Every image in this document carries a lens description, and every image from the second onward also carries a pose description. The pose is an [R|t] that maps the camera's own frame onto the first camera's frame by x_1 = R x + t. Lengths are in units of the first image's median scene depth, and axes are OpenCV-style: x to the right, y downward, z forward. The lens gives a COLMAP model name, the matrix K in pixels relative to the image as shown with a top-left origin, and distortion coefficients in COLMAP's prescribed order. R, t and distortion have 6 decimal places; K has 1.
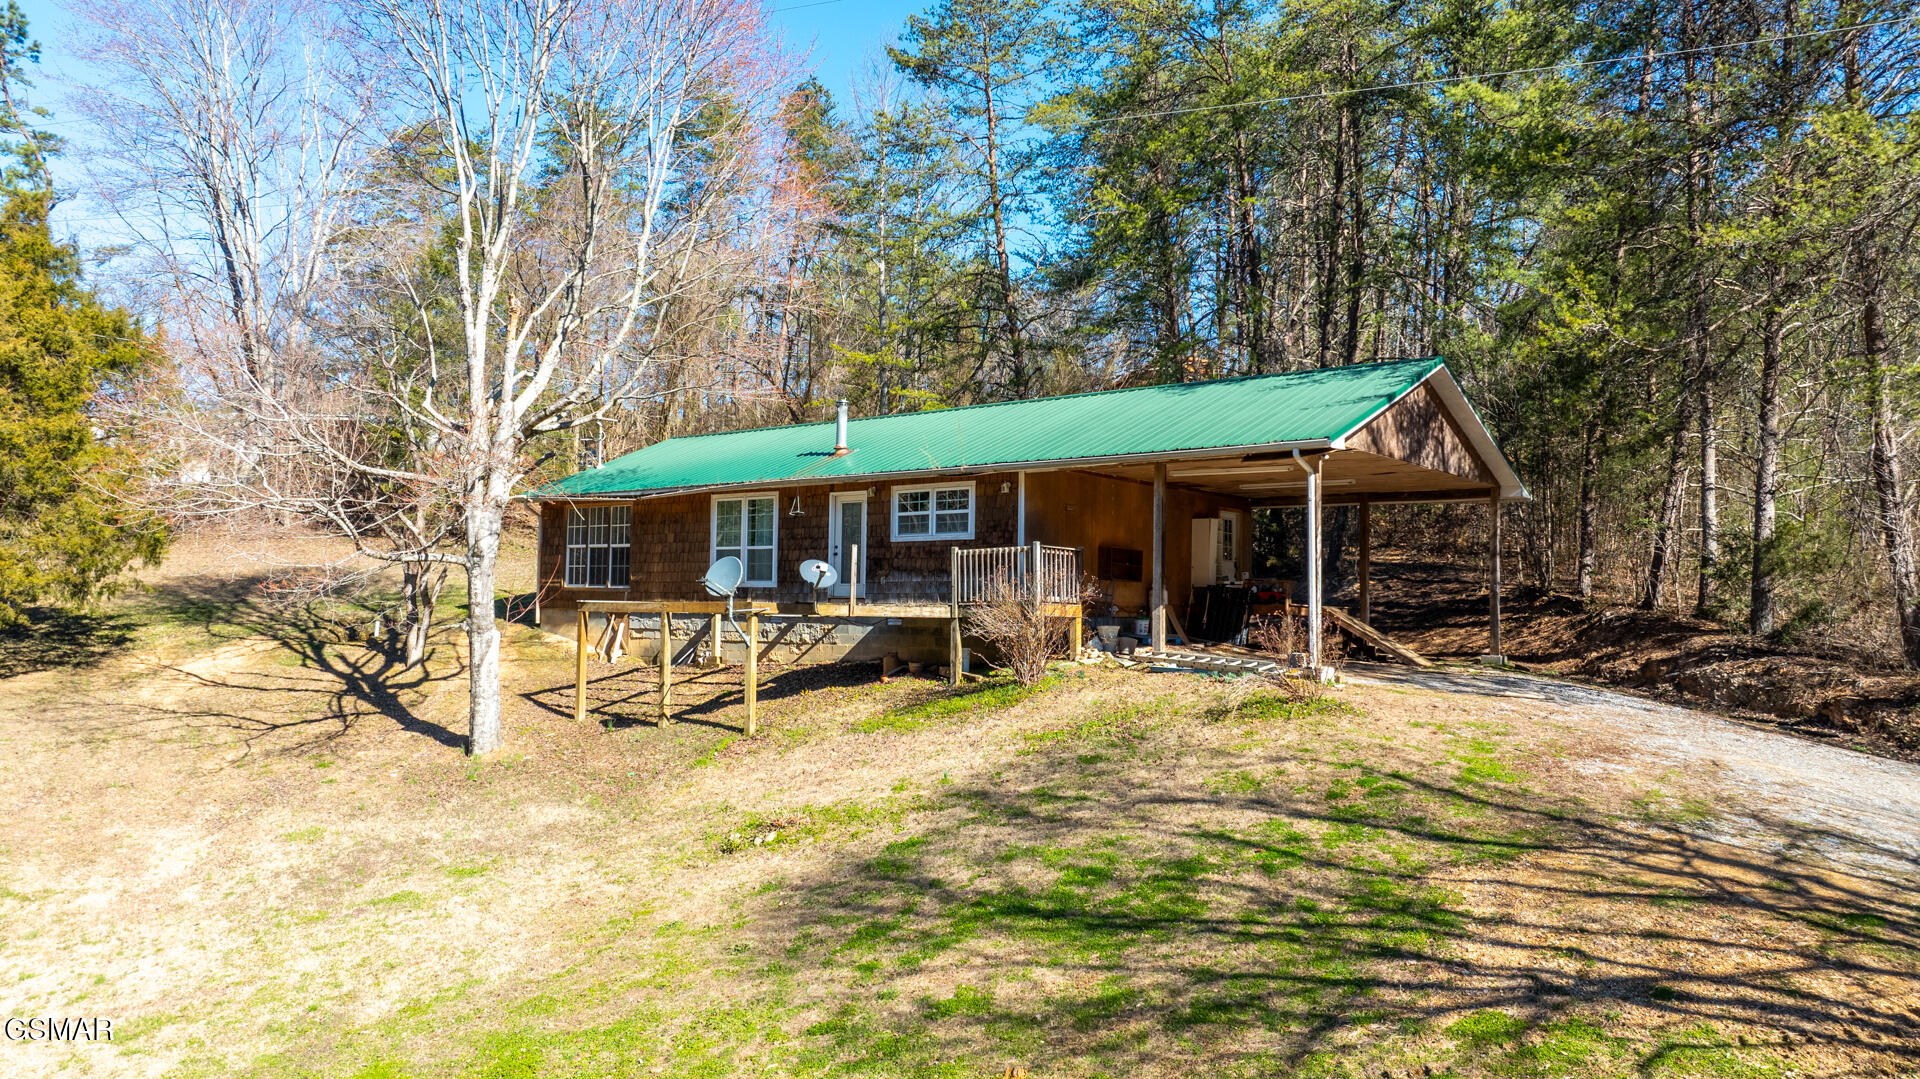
lens RADIAL K [[1392.6, 0, 960.0], [0, 1392.6, 539.5], [0, 0, 1]] dist [-0.024167, 0.000166]
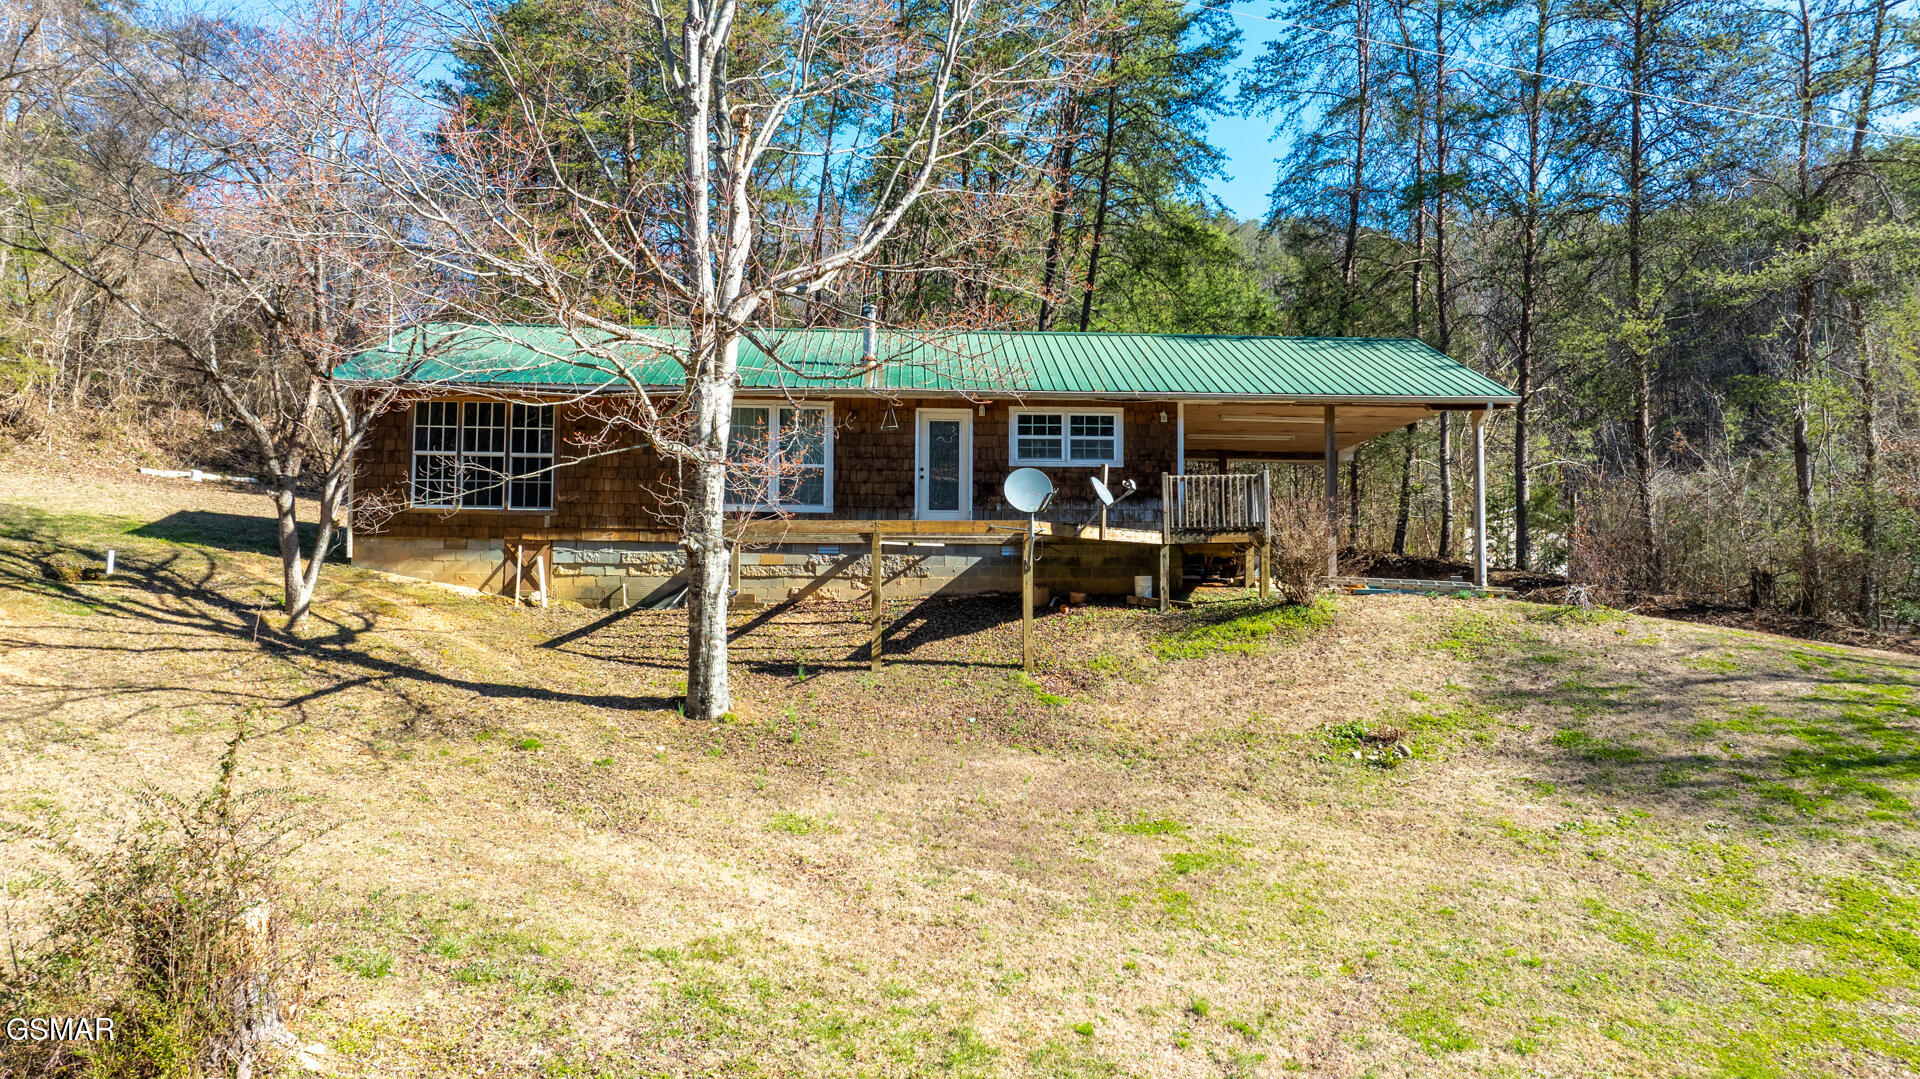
lens RADIAL K [[1337.6, 0, 960.0], [0, 1337.6, 539.5], [0, 0, 1]] dist [-0.027529, -0.001865]
pose [[0.750779, 0.022632, 0.660166, -0.678080], [-0.031712, 0.999495, 0.001799, 0.051309], [-0.659792, -0.022285, 0.751118, 0.356190]]
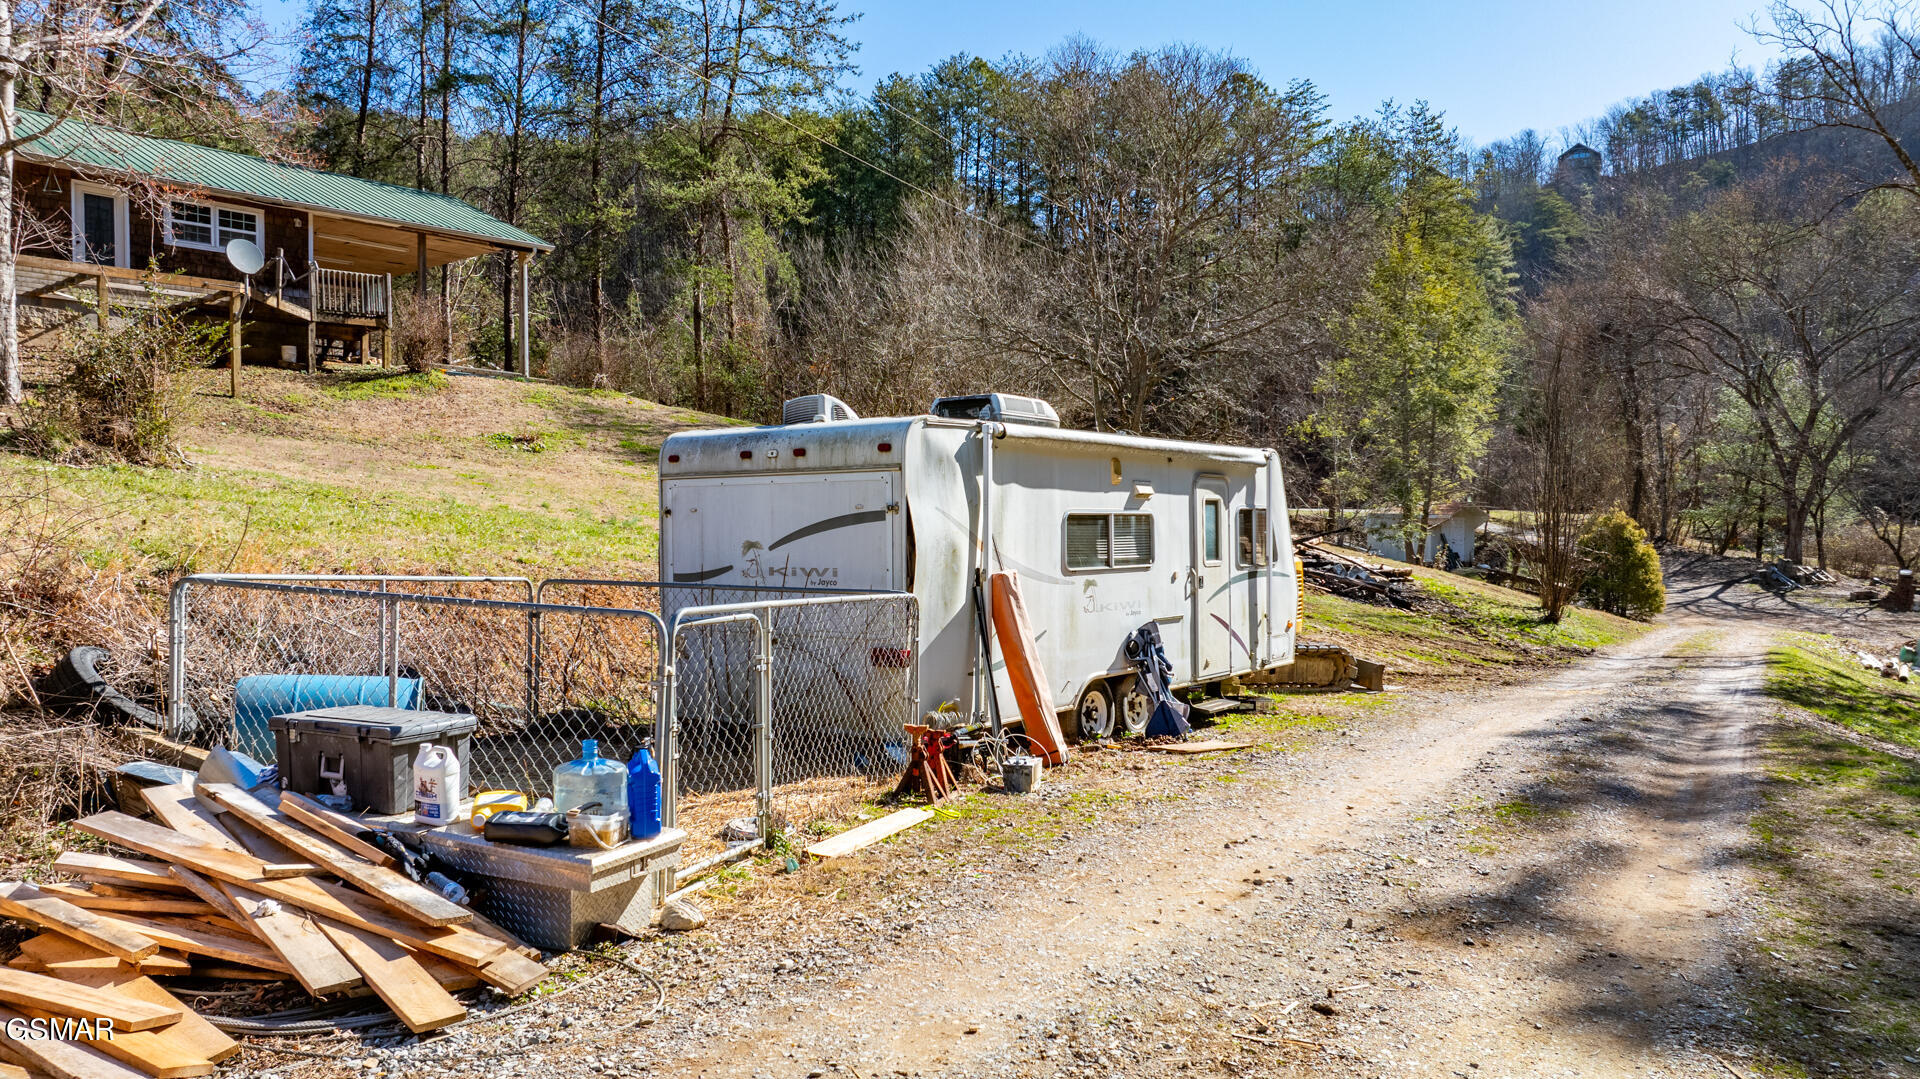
lens RADIAL K [[1392.6, 0, 960.0], [0, 1392.6, 539.5], [0, 0, 1]] dist [-0.024167, 0.000166]
pose [[0.020471, -0.021247, 0.999565, -1.146695], [-0.058109, 0.998059, 0.022405, 0.175859], [-0.998100, -0.058543, 0.019197, 0.350783]]
